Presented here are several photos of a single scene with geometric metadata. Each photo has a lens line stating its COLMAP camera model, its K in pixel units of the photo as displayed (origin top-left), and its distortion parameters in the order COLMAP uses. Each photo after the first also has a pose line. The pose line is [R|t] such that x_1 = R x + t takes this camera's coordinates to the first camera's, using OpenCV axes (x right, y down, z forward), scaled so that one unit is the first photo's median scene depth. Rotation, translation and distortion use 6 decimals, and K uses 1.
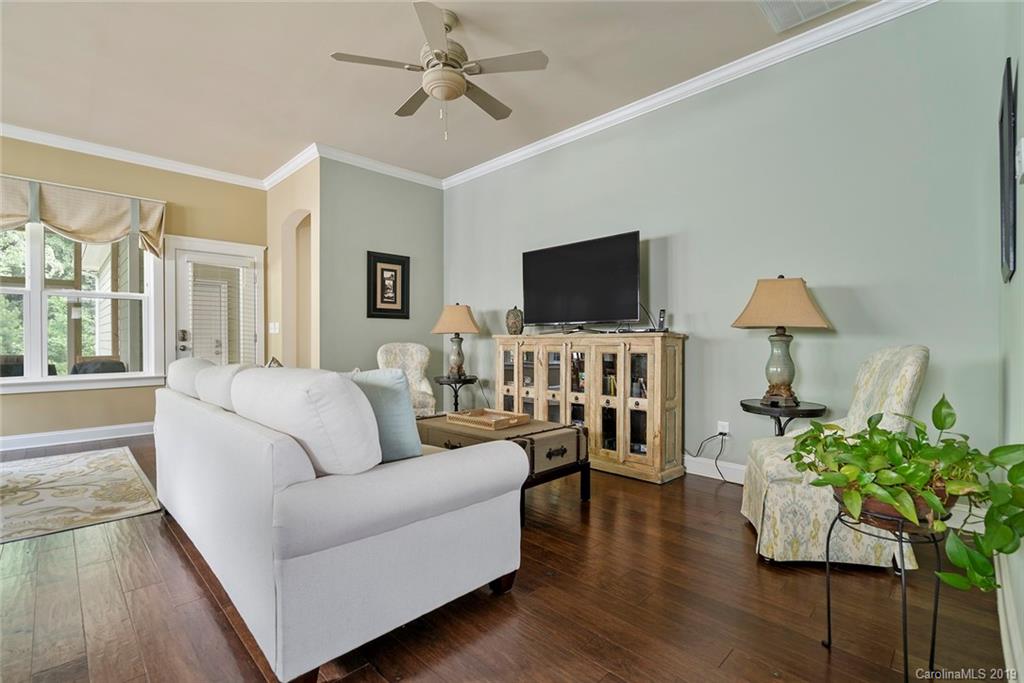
lens RADIAL K [[466.4, 0, 510.3], [0, 466.4, 343.8], [0, 0, 1]] dist [-0.002009, 0.000227]
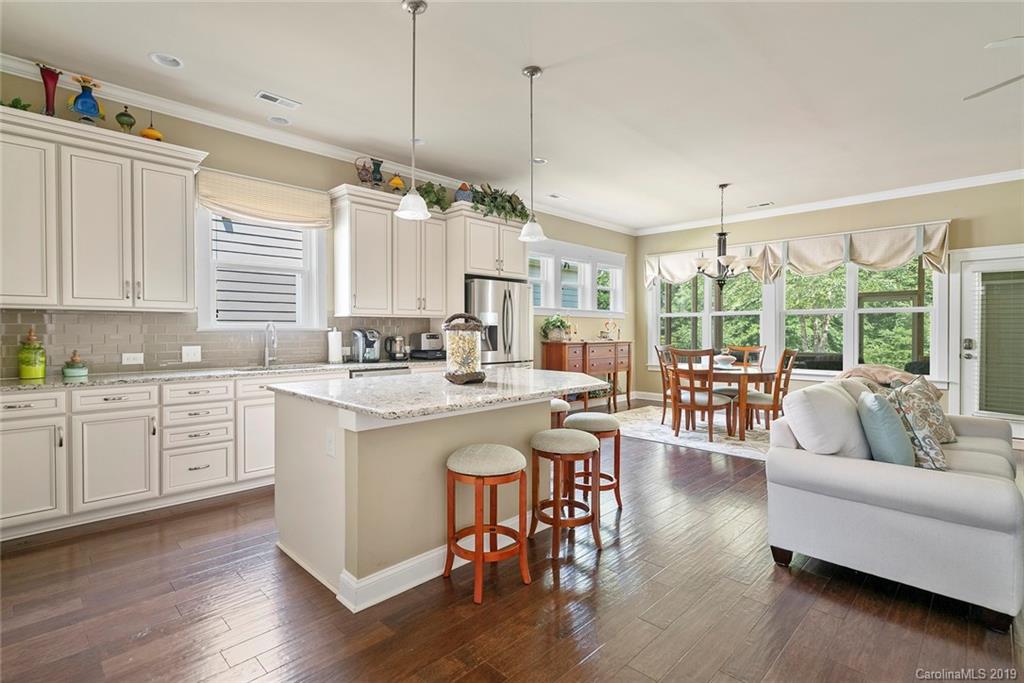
lens RADIAL K [[487.8, 0, 512.8], [0, 487.8, 334.3], [0, 0, 1]] dist [0.000309, 0.000399]
pose [[0.014511, 0.008794, -0.999856, 0.448885], [-0.011191, 0.999900, 0.008632, -0.046184], [0.999832, 0.011064, 0.014608, -0.030317]]
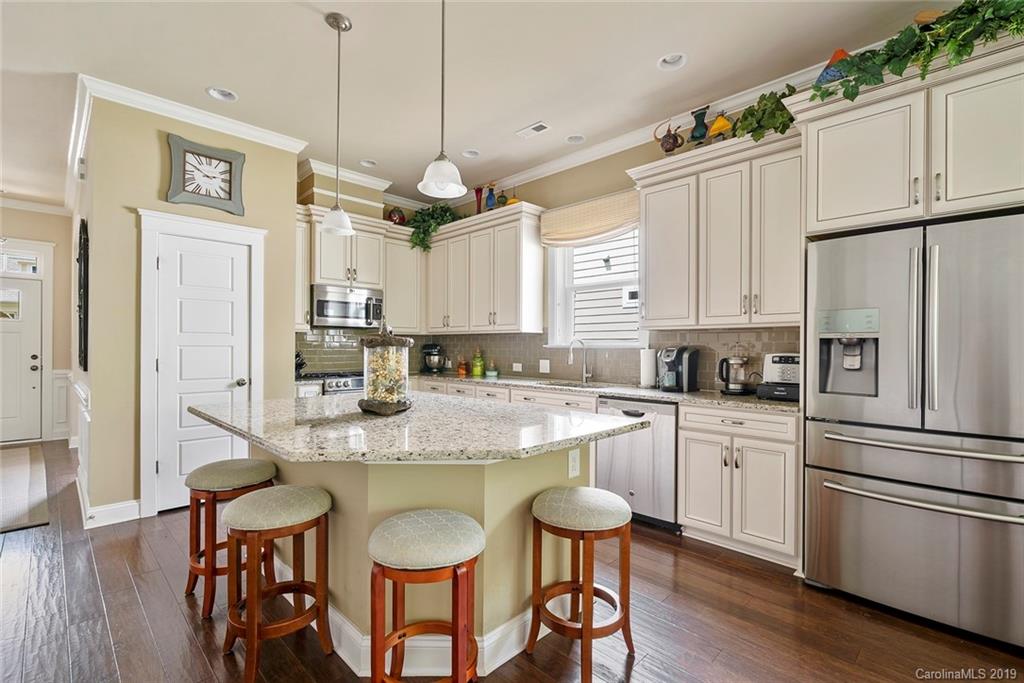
lens RADIAL K [[466.4, 0, 510.3], [0, 466.4, 343.8], [0, 0, 1]] dist [-0.002009, 0.000227]
pose [[-0.999968, -0.005435, -0.005831, -0.395499], [-0.005467, 0.999971, 0.005342, -0.051558], [0.005802, 0.005373, -0.999969, 0.451614]]
